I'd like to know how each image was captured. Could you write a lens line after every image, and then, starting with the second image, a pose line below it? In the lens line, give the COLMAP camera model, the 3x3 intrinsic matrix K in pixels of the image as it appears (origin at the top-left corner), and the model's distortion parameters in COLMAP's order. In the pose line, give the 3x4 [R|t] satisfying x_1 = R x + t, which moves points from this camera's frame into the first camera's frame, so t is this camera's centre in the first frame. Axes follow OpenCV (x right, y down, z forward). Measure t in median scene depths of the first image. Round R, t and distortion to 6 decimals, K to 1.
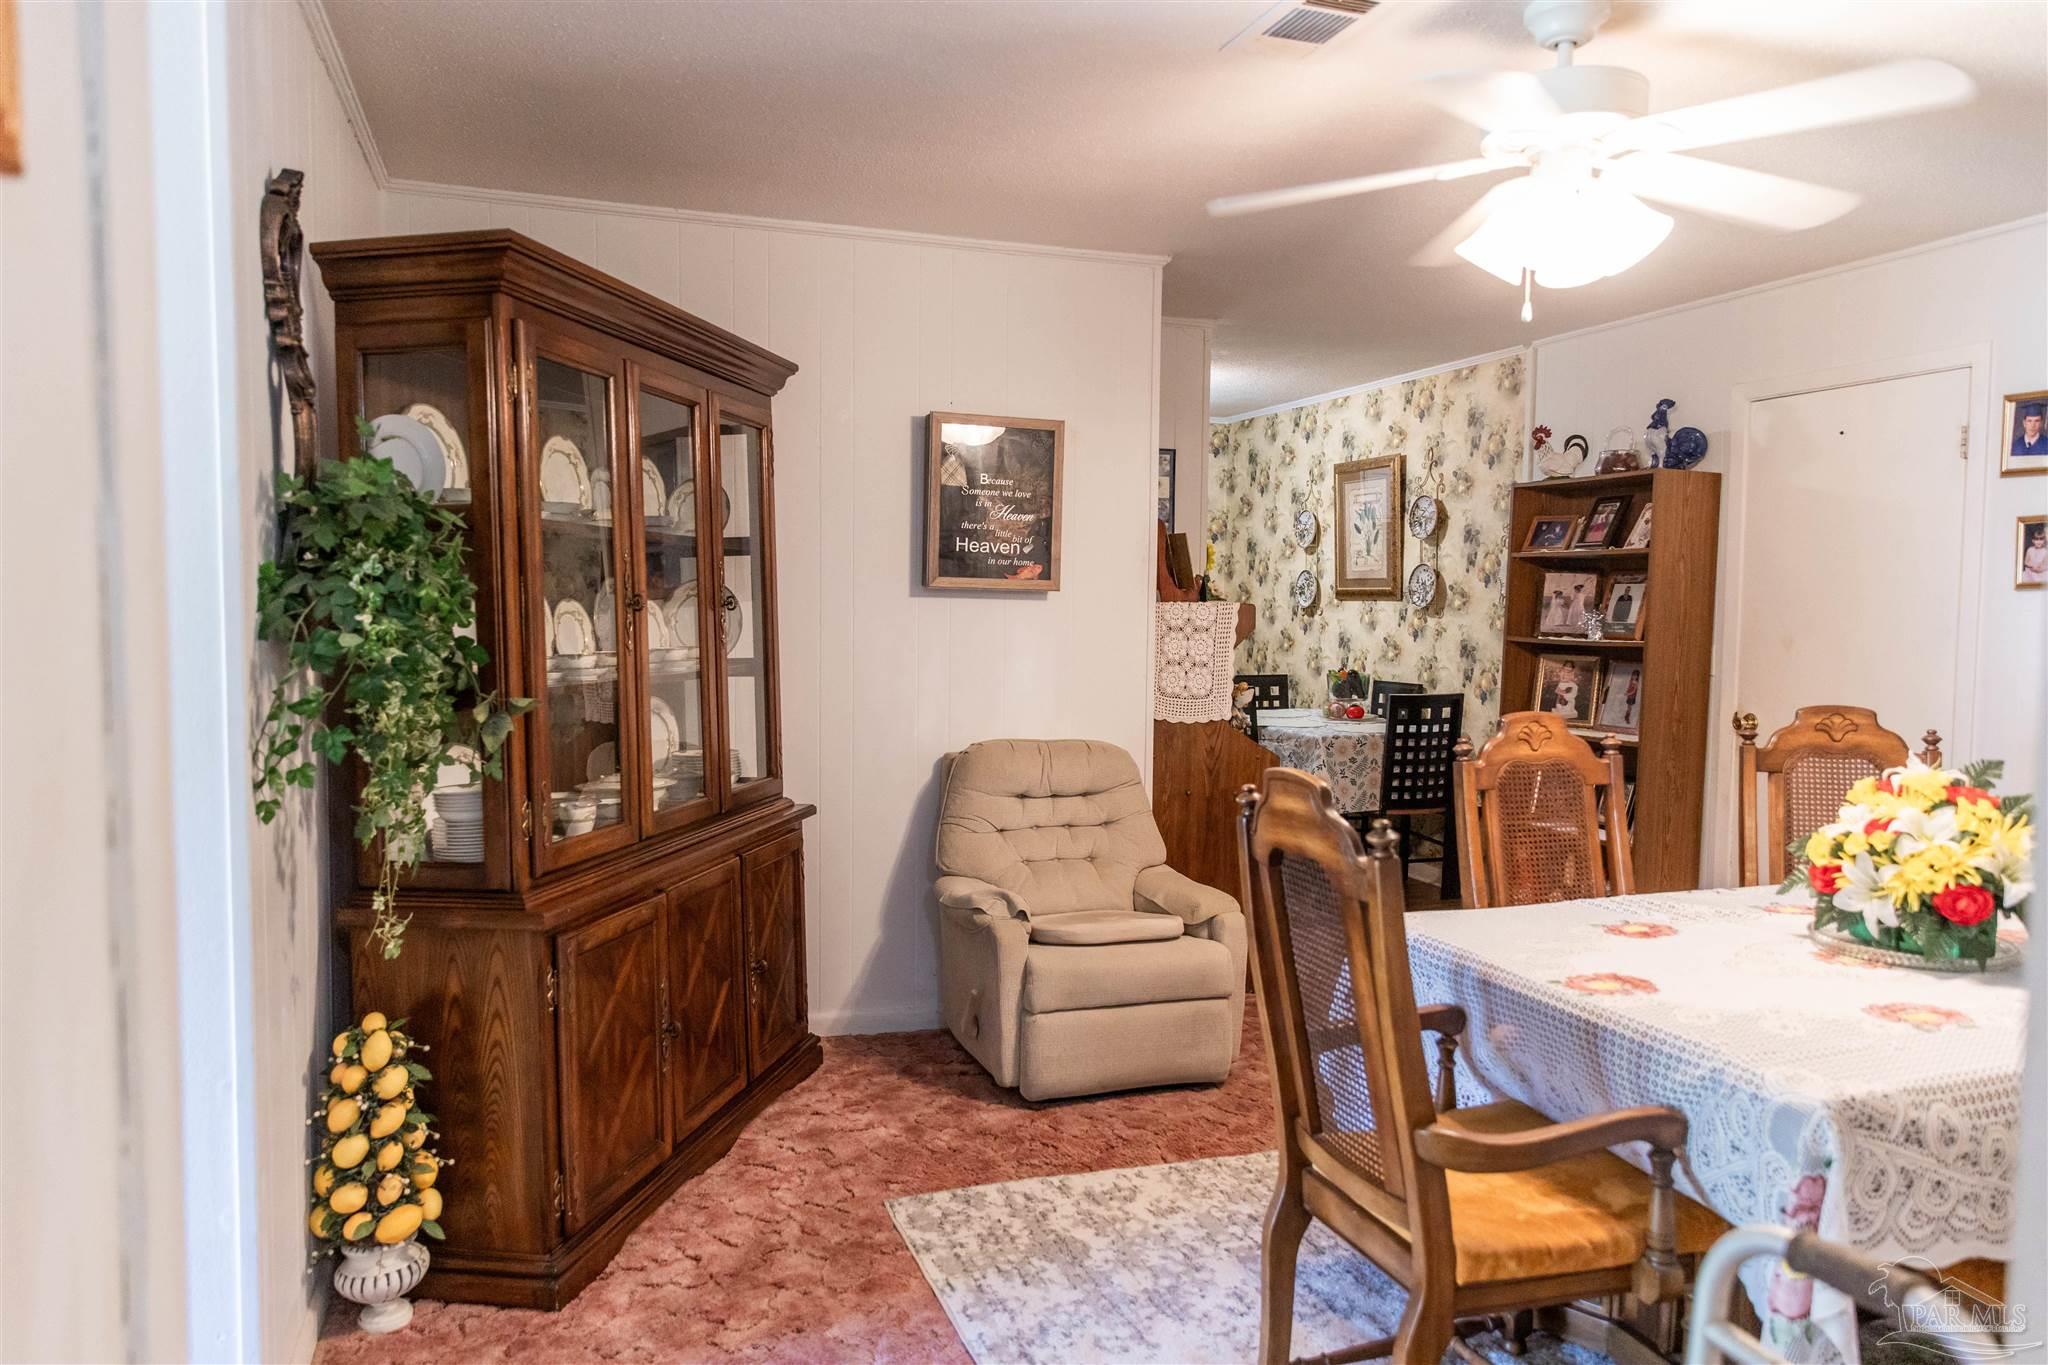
lens RADIAL K [[1389.6, 0, 1028.4], [0, 1389.6, 678.0], [0, 0, 1]] dist [0.015282, -0.005556]
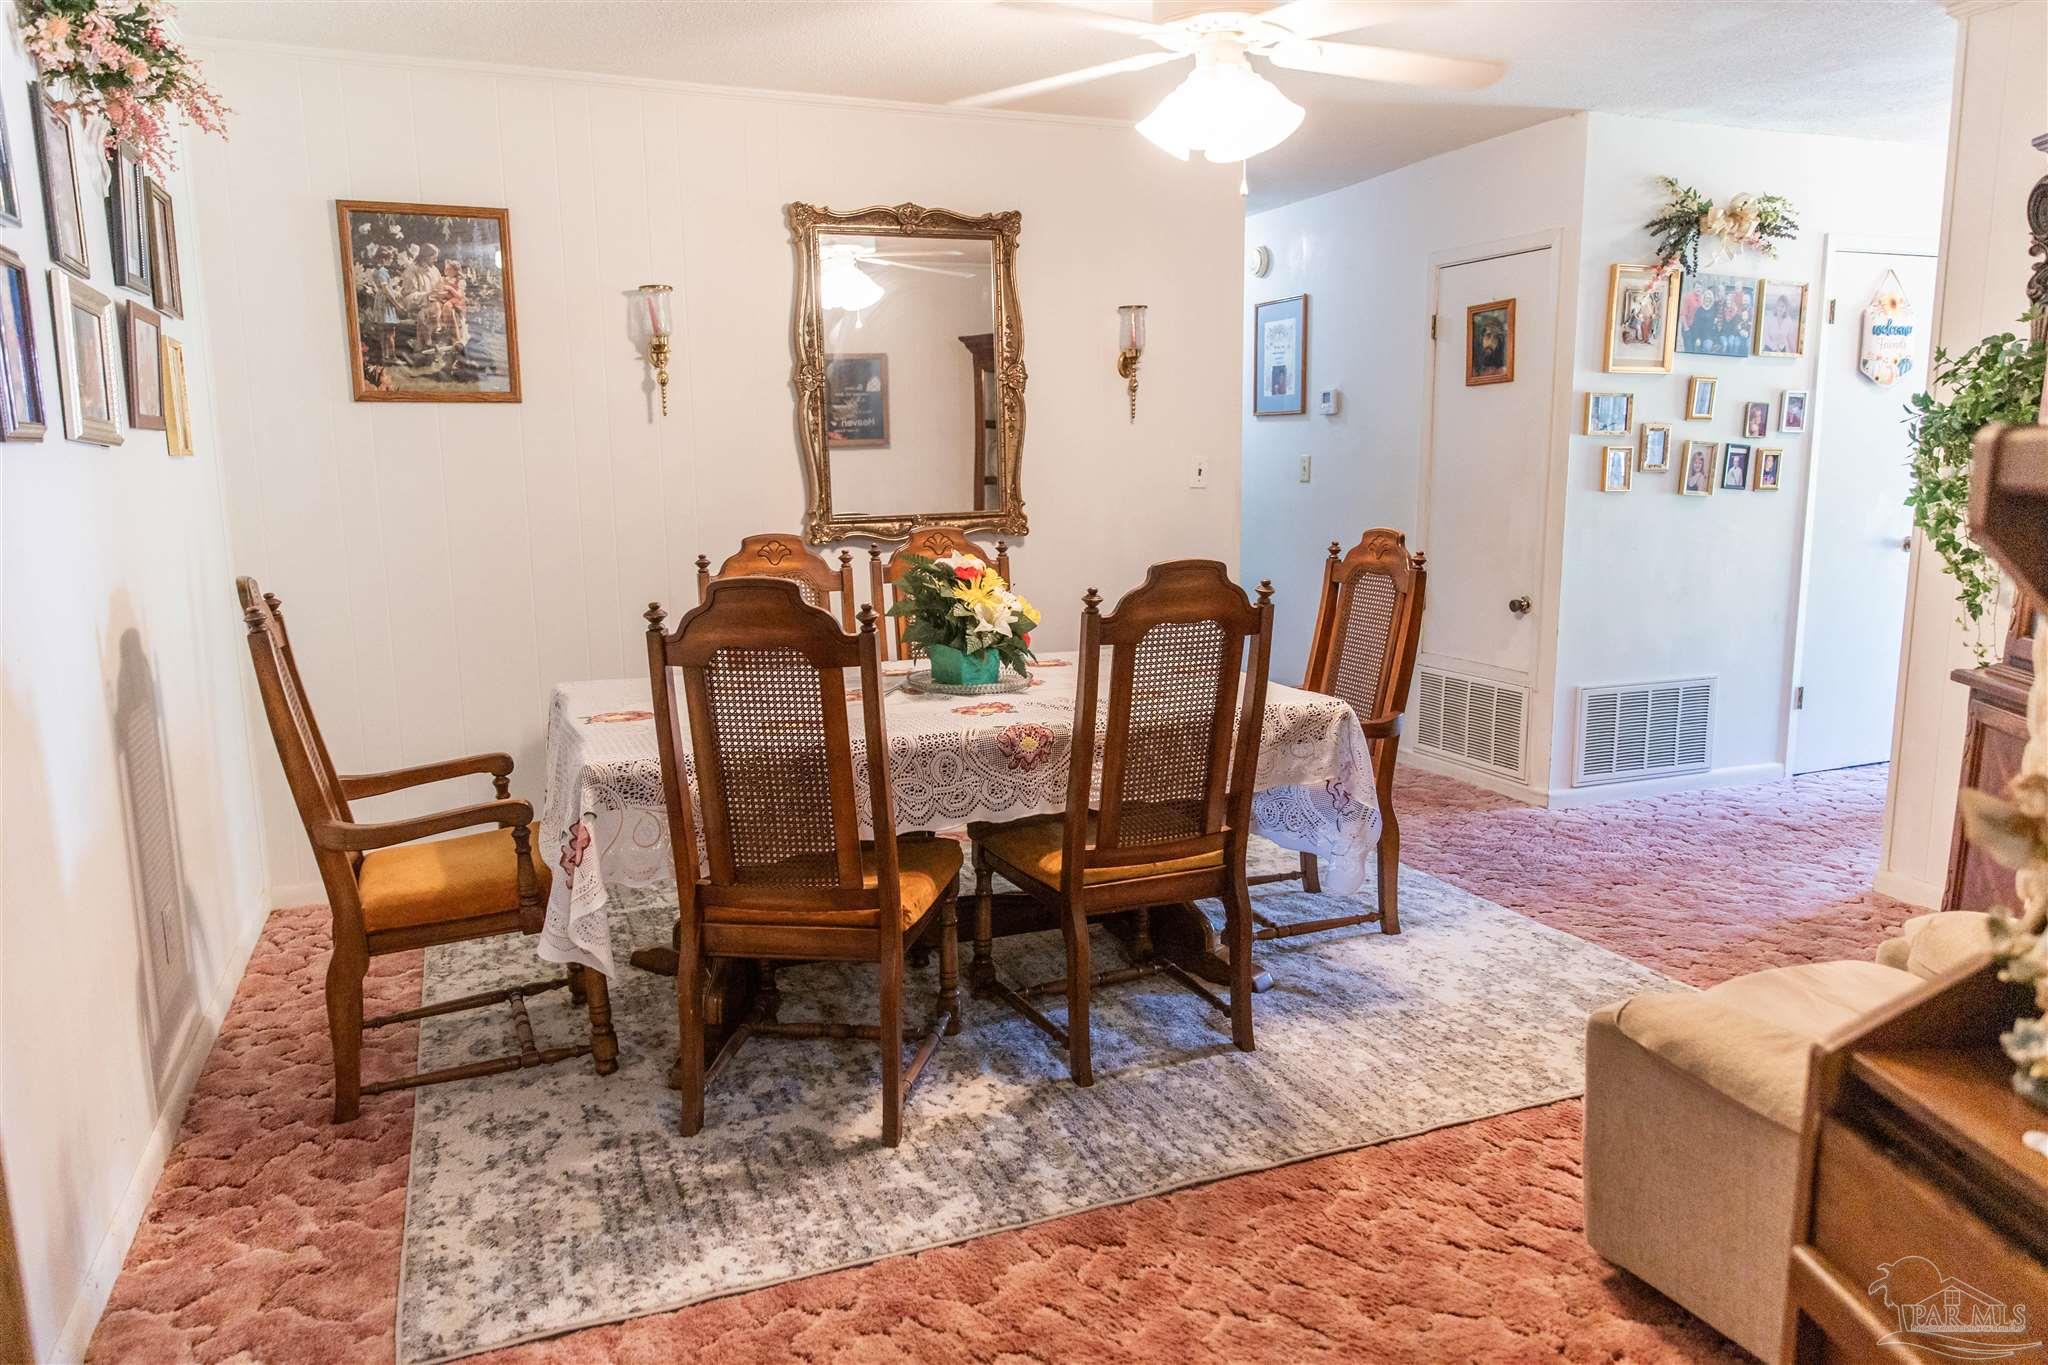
lens RADIAL K [[1389.6, 0, 1028.4], [0, 1389.6, 678.0], [0, 0, 1]] dist [0.015282, -0.005556]
pose [[-0.999900, 0.003822, -0.013635, 0.458984], [0.000826, 0.976984, 0.213310, -0.072784], [0.014136, 0.213277, -0.976889, 1.886673]]
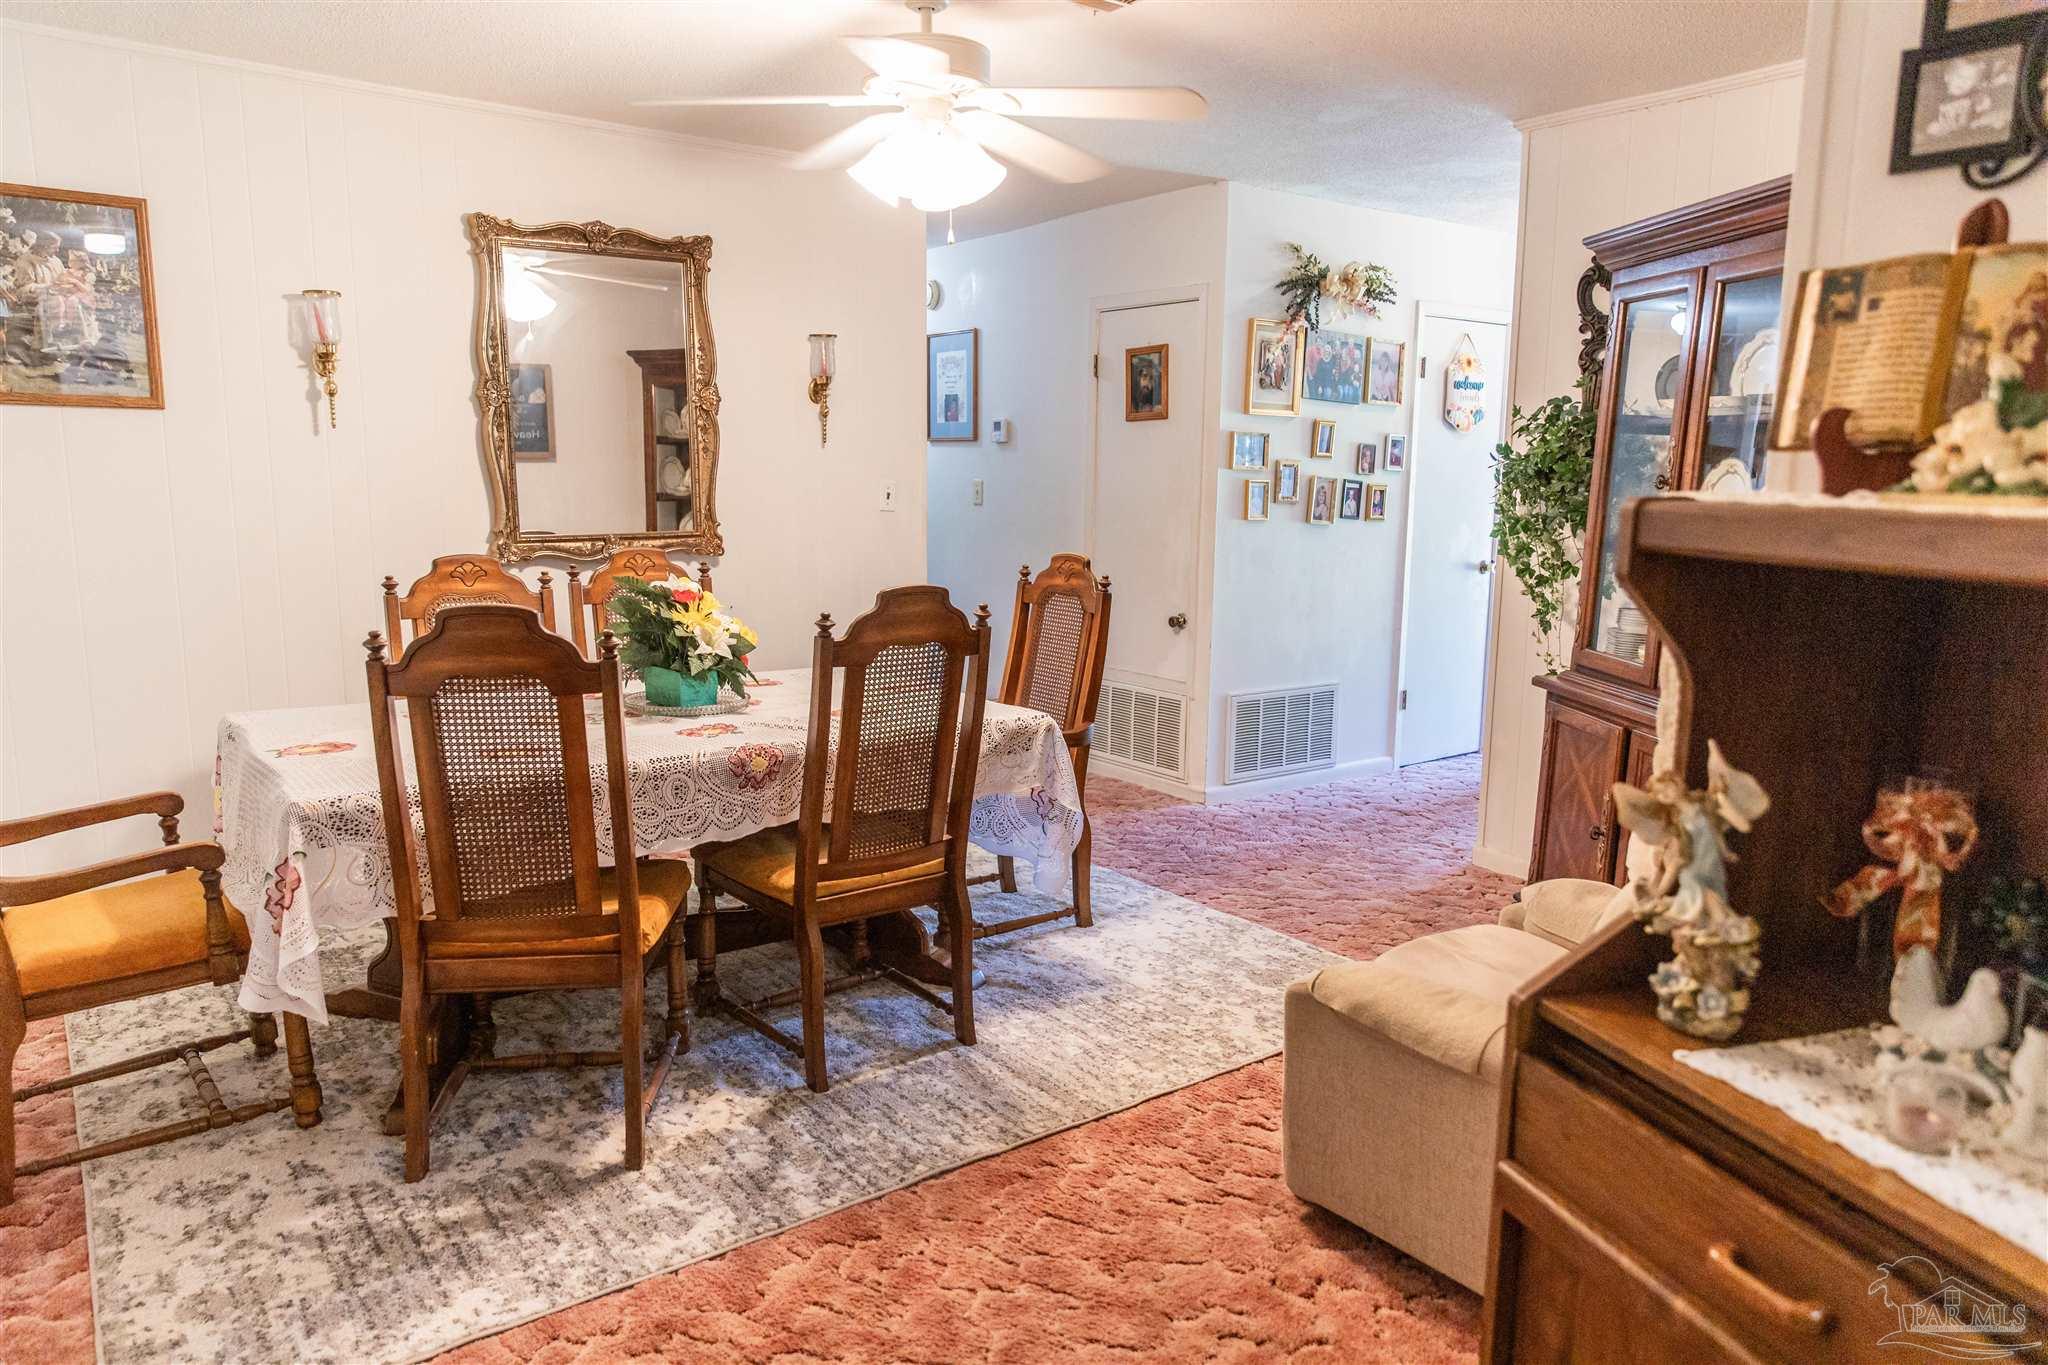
lens RADIAL K [[1357.7, 0, 1026.4], [0, 1357.7, 678.6], [0, 0, 1]] dist [0.013800, -0.003397]
pose [[-0.964669, 0.019973, -0.262707, 0.512755], [-0.034806, 0.978722, 0.202217, -0.083885], [0.261156, 0.204216, -0.943448, 1.904818]]
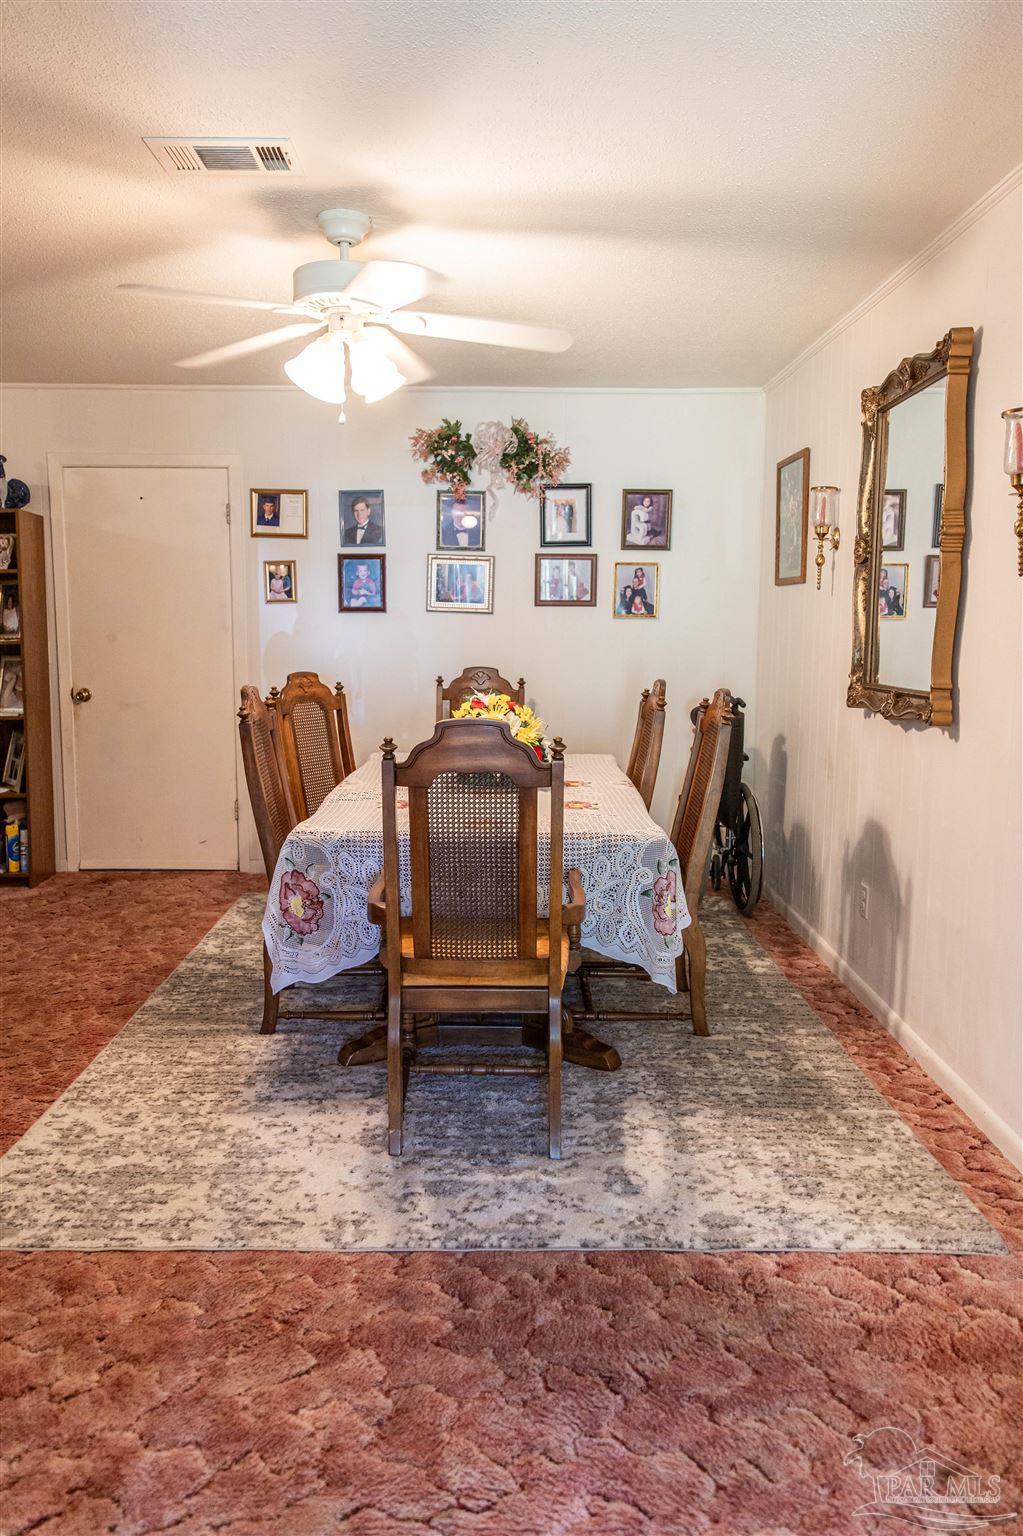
lens RADIAL K [[1018.3, 0, 553.6], [0, 1018.3, 746.0], [0, 0, 1]] dist [0.013800, -0.003397]
pose [[0.315967, -0.118774, 0.941306, -0.573522], [0.046372, 0.992881, 0.109716, -0.014299], [-0.947636, 0.008983, 0.319226, 0.373979]]
